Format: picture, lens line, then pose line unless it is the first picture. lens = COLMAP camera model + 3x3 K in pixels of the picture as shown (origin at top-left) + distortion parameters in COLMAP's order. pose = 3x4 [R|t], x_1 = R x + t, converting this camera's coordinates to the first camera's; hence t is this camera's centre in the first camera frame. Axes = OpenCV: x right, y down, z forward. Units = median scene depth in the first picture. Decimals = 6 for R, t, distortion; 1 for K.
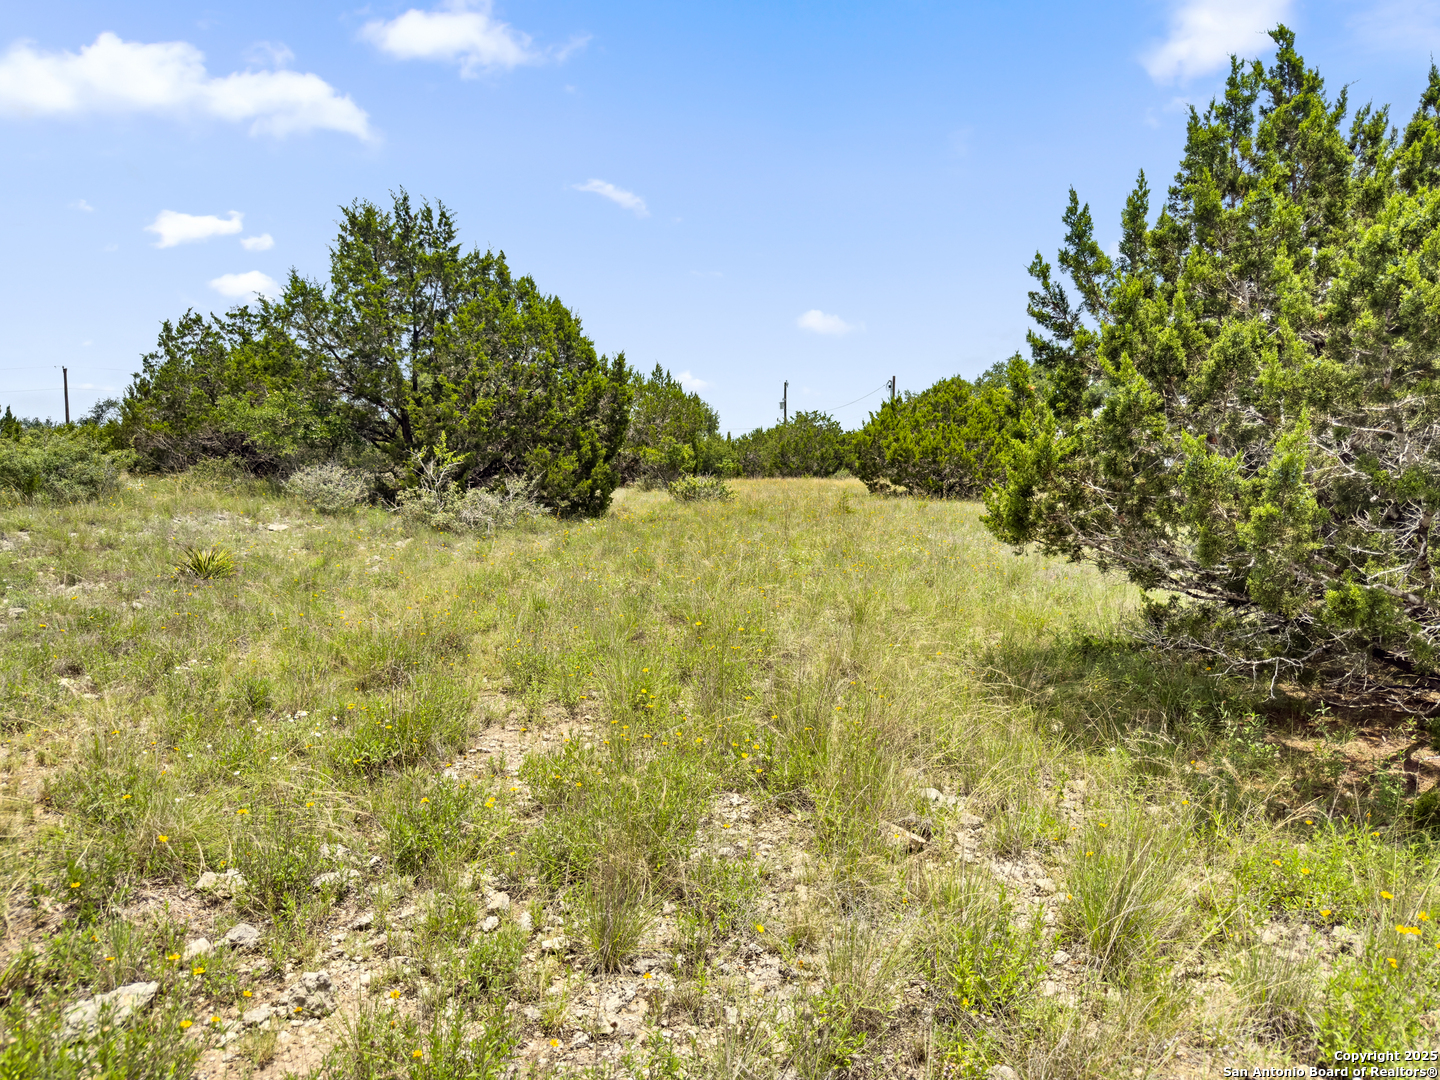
lens RADIAL K [[999.7, 0, 701.5], [0, 999.7, 587.0], [0, 0, 1]] dist [0.005466, -0.001067]
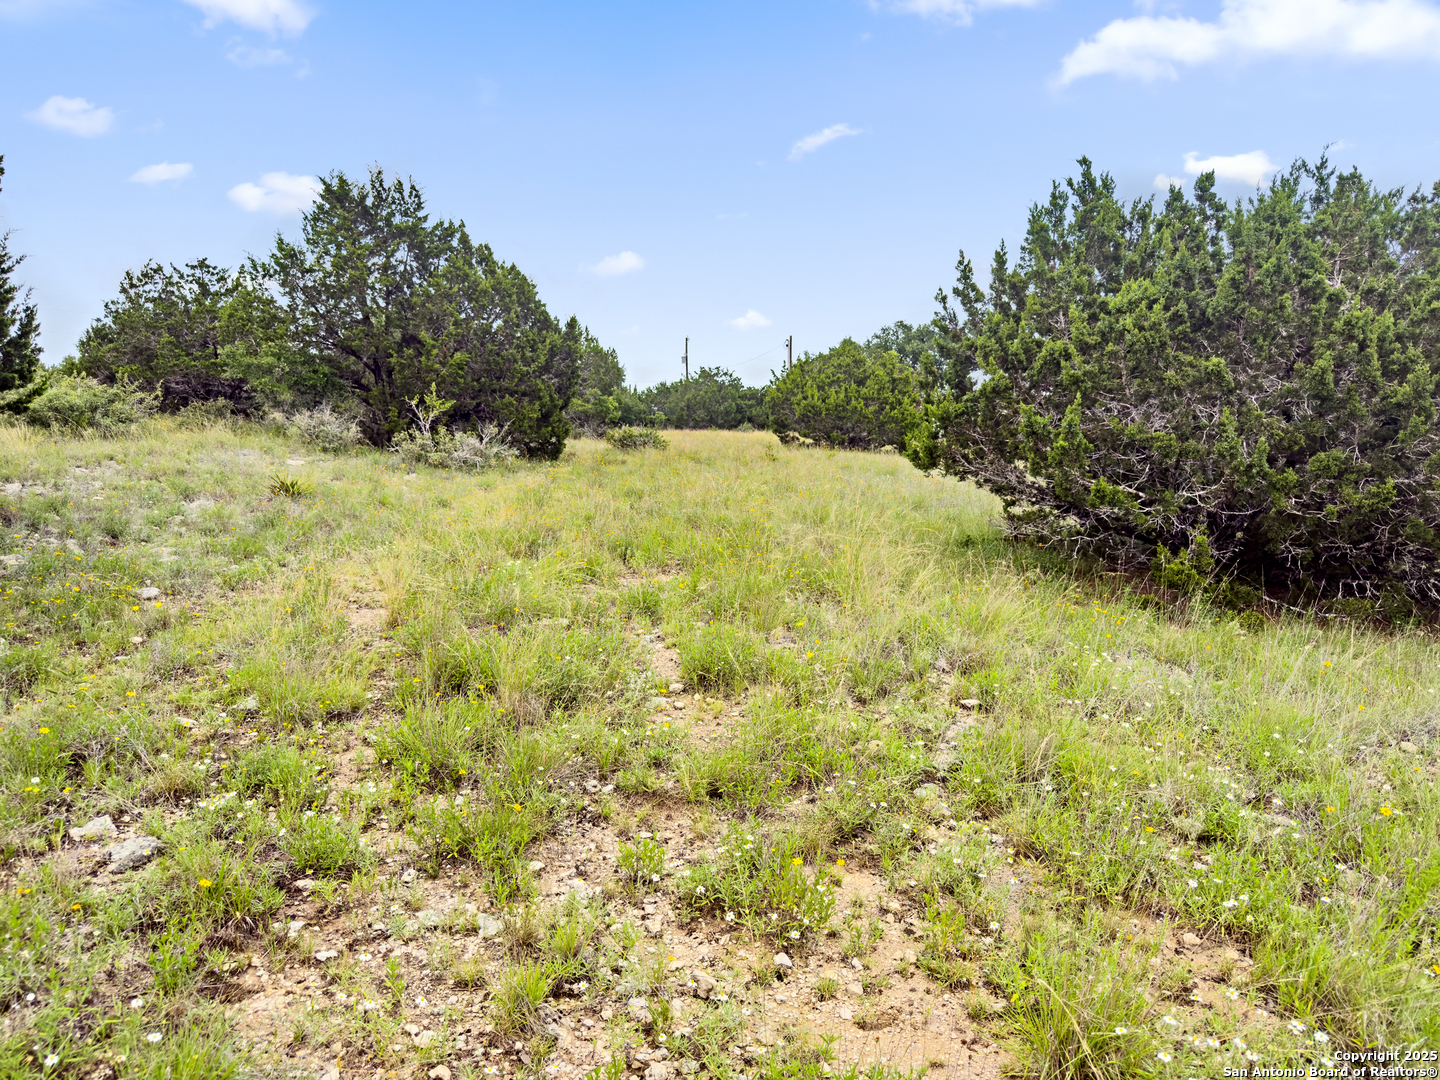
lens RADIAL K [[994.7, 0, 716.5], [0, 994.7, 537.6], [0, 0, 1]] dist [-0.006465, -0.004808]
pose [[0.992365, 0.006152, 0.123184, -0.052625], [-0.006020, 0.999981, -0.001441, 0.017156], [-0.123191, 0.000689, 0.992383, -0.131758]]
